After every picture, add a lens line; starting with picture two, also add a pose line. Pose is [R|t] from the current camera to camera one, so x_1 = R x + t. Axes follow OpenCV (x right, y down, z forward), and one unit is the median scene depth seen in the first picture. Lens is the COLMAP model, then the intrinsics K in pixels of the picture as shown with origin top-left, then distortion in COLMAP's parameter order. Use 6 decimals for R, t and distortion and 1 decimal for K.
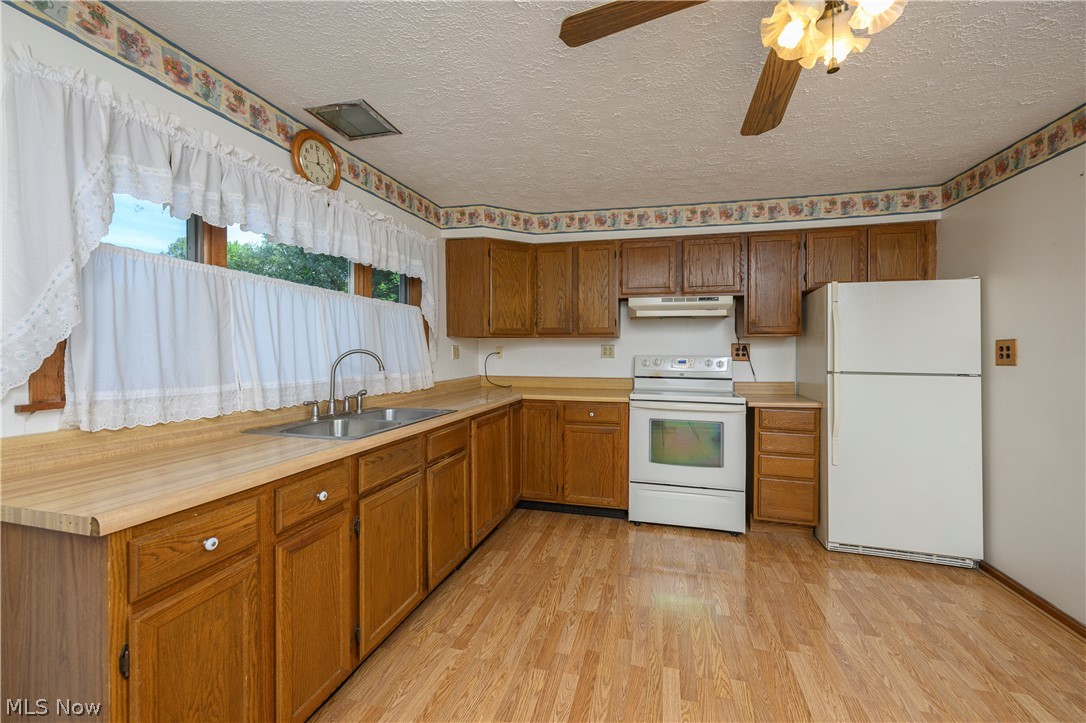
lens RADIAL K [[460.8, 0, 538.3], [0, 460.8, 350.7], [0, 0, 1]] dist [0.002888, 0.000482]
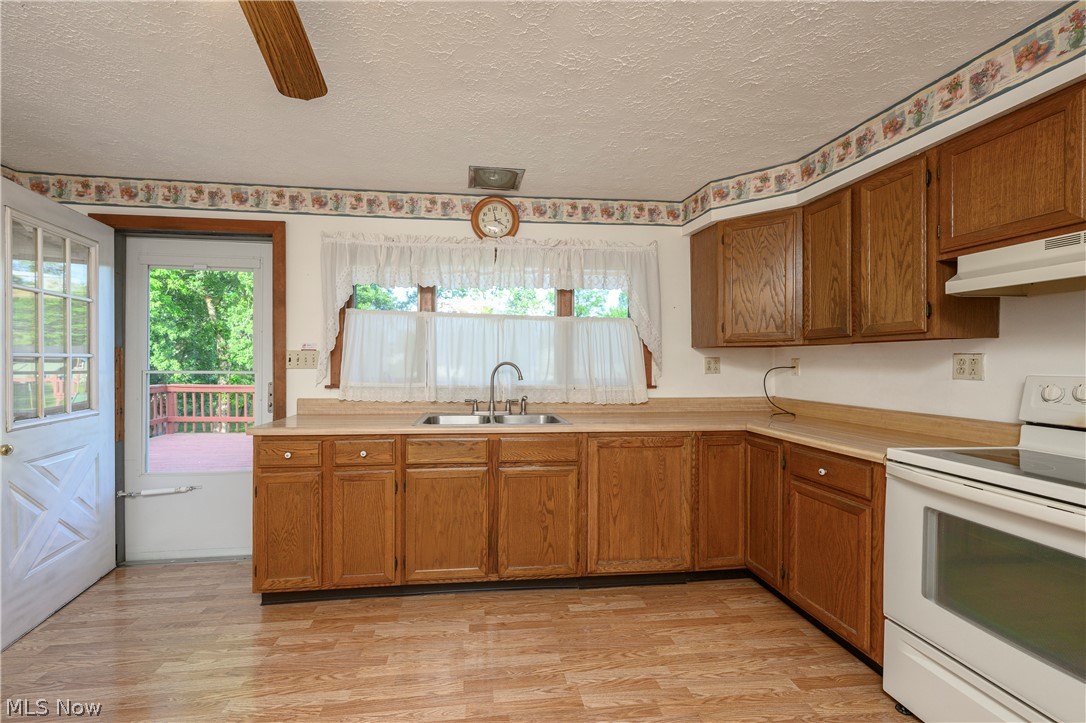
lens RADIAL K [[460.8, 0, 540.3], [0, 460.8, 366.9], [0, 0, 1]] dist [0.002888, 0.000482]
pose [[0.349217, 0.010919, -0.936978, 0.592880], [-0.004938, 0.999940, 0.009812, -0.000946], [0.937029, 0.001200, 0.349250, 0.491207]]
